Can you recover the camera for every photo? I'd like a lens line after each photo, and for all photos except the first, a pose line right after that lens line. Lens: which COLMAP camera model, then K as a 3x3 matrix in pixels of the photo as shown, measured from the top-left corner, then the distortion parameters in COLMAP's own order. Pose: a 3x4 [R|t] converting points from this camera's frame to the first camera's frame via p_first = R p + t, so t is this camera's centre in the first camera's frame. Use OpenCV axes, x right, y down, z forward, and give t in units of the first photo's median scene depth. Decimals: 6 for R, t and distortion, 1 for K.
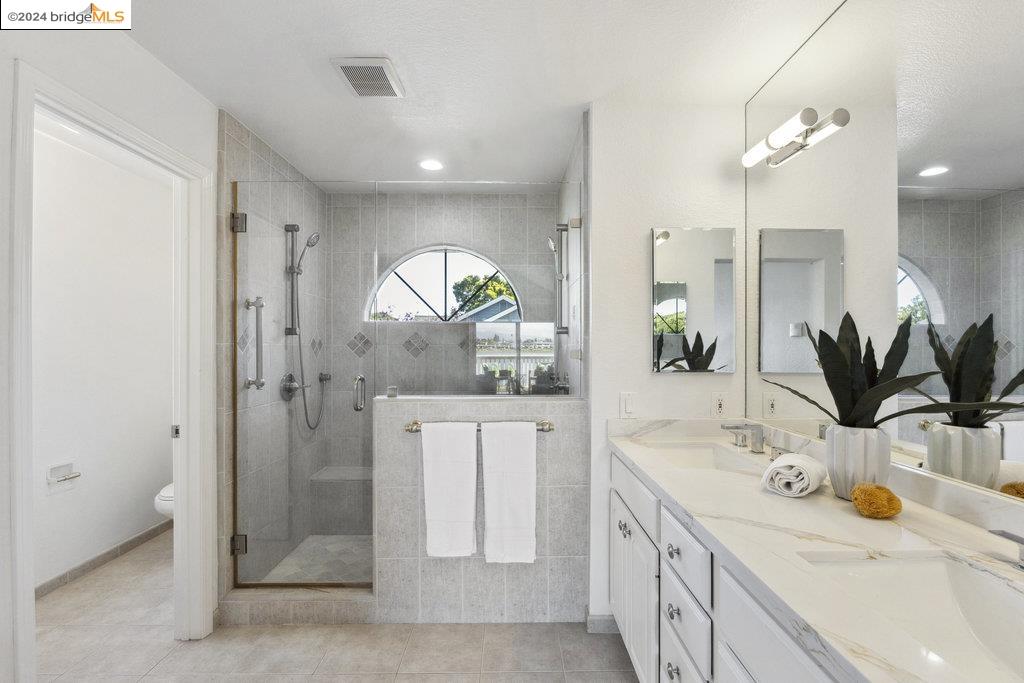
lens RADIAL K [[465.3, 0, 514.4], [0, 465.3, 346.6], [0, 0, 1]] dist [-0.001699, -0.000180]
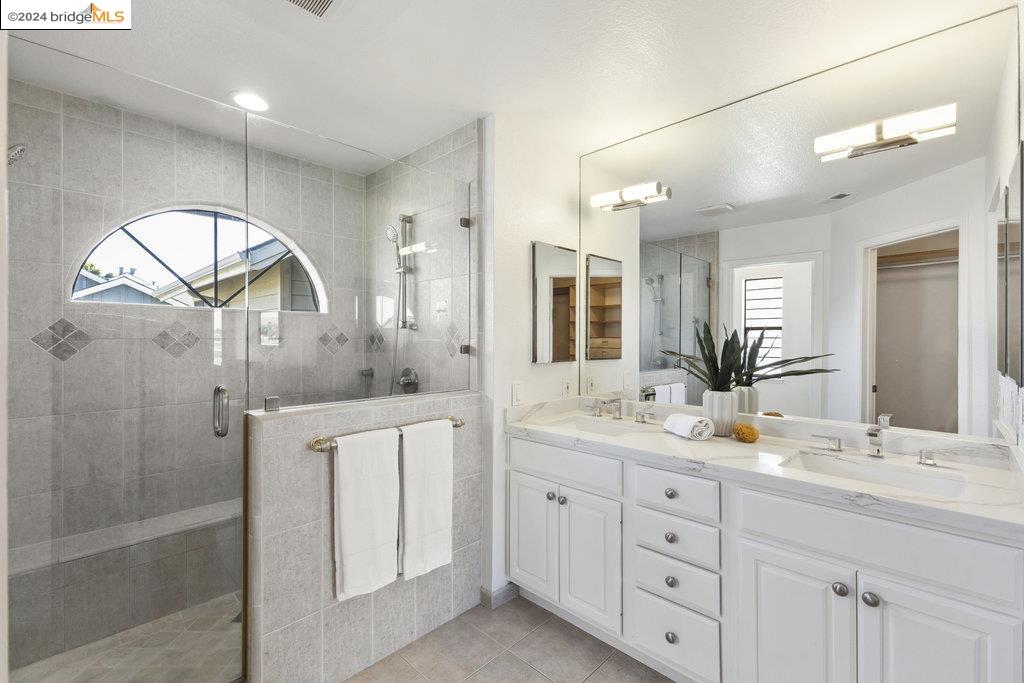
lens RADIAL K [[448.6, 0, 515.4], [0, 448.6, 341.2], [0, 0, 1]] dist [0.019418, -0.000731]
pose [[0.704561, -0.004502, 0.709629, -0.531933], [0.000586, 0.999983, 0.005762, -0.007437], [-0.709643, -0.003644, 0.704552, 0.230129]]
